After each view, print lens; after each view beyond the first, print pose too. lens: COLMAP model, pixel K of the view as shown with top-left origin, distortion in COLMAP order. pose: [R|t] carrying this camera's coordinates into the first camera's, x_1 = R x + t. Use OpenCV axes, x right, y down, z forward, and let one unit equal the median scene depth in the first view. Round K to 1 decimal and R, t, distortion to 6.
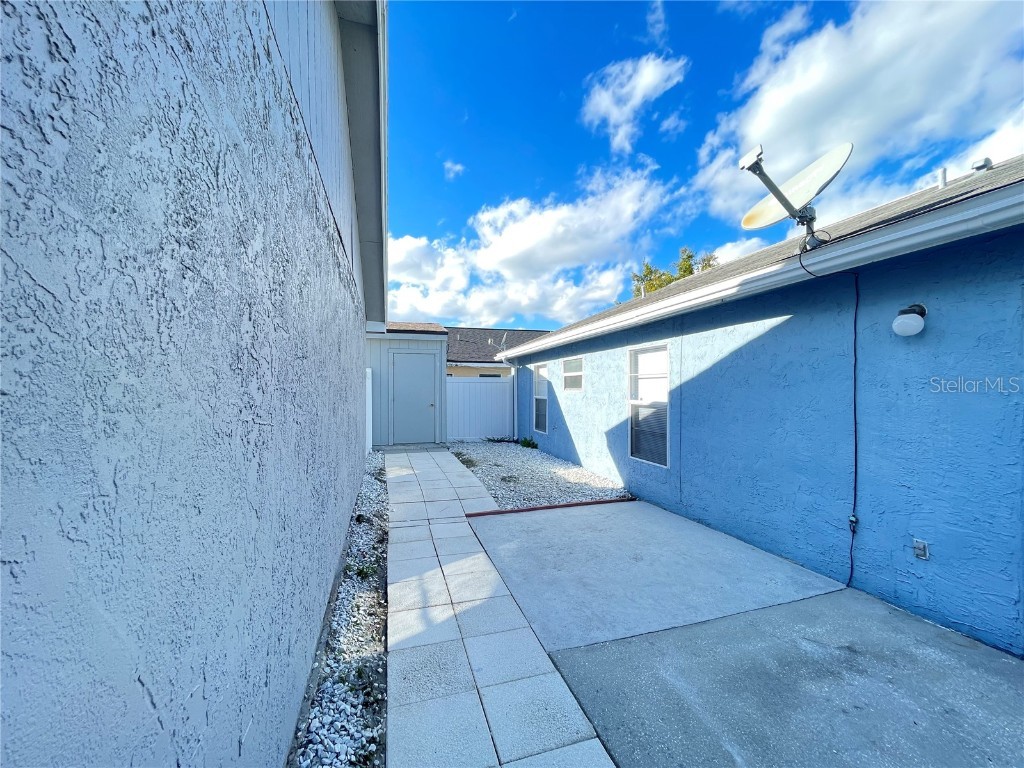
lens RADIAL K [[411.3, 0, 508.8], [0, 411.3, 384.0], [0, 0, 1]] dist [-0.000135, 0.000139]
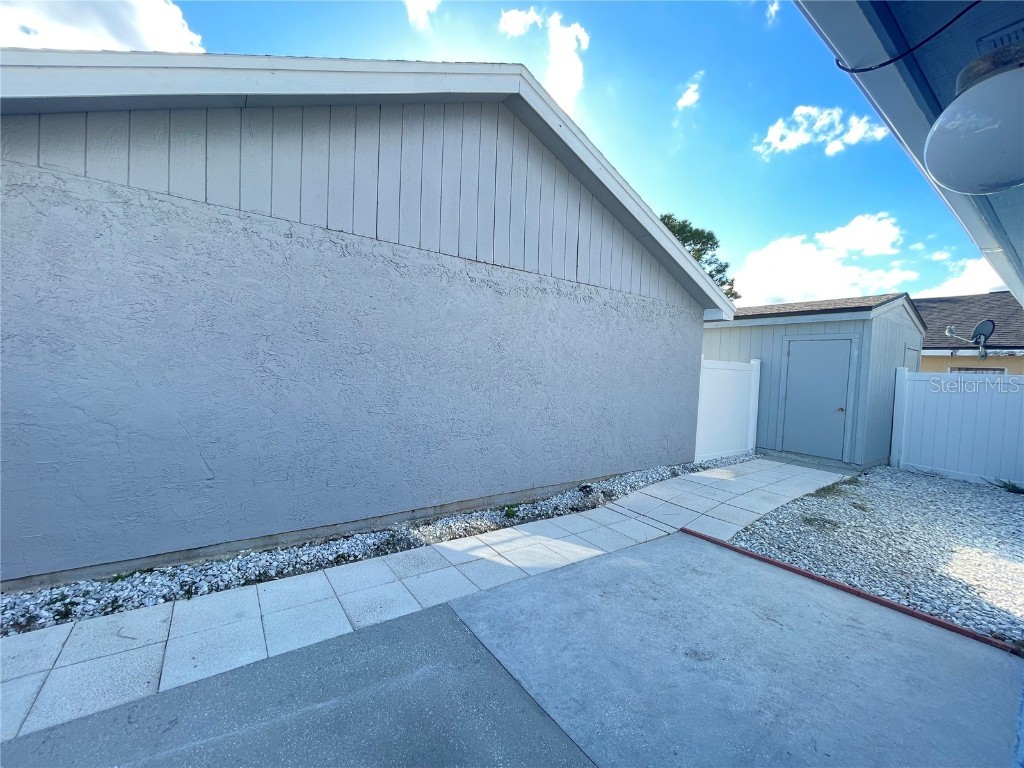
lens RADIAL K [[411.3, 0, 508.8], [0, 411.3, 384.0], [0, 0, 1]] dist [-0.000135, 0.000139]
pose [[0.320127, 0.050497, -0.946028, 0.704519], [-0.034082, 0.998546, 0.041767, -0.009727], [0.946761, 0.018872, 0.321382, 0.451590]]
